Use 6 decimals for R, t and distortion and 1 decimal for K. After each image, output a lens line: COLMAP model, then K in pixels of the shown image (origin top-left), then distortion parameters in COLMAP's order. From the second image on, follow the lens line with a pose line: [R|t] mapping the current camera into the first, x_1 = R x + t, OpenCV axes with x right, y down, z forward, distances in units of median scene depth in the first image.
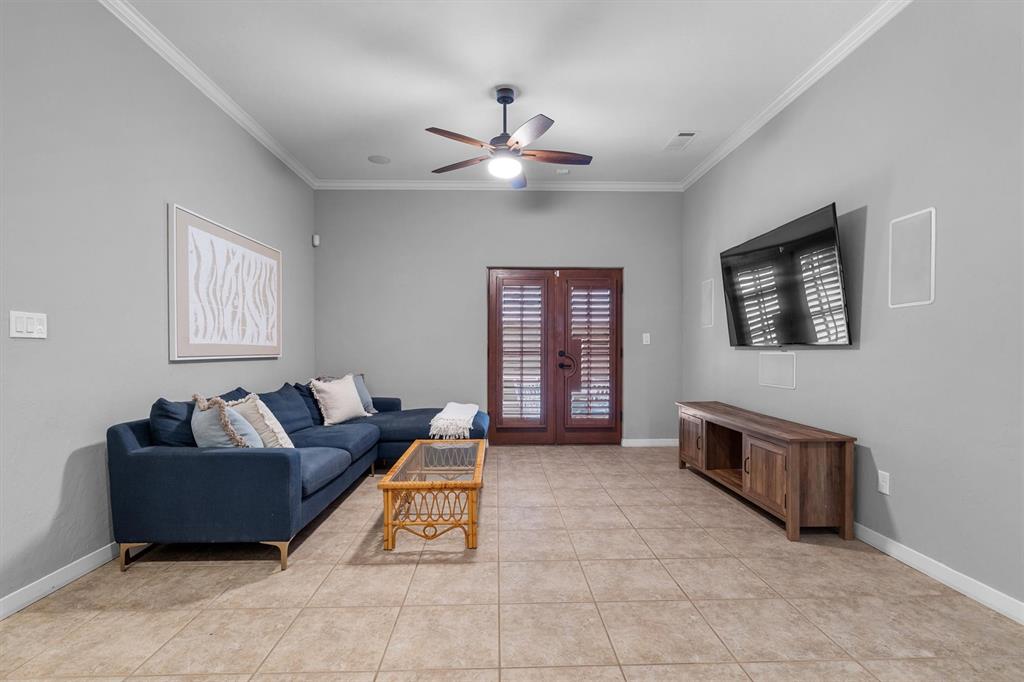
lens RADIAL K [[466.9, 0, 511.1], [0, 466.9, 345.5], [0, 0, 1]] dist [0.003231, 0.000496]
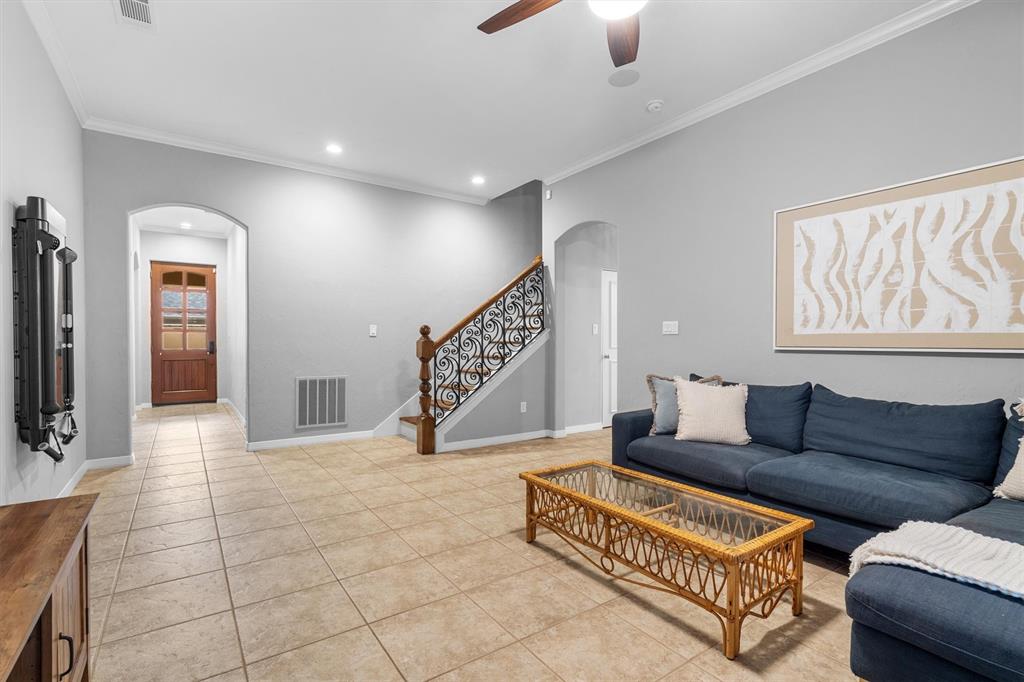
lens RADIAL K [[466.9, 0, 511.1], [0, 466.9, 345.5], [0, 0, 1]] dist [0.003231, 0.000496]
pose [[-0.830957, 0.007971, -0.556279, 0.401550], [0.007174, 0.999968, 0.003611, 0.011636], [0.556290, -0.000990, -0.830987, 1.450299]]
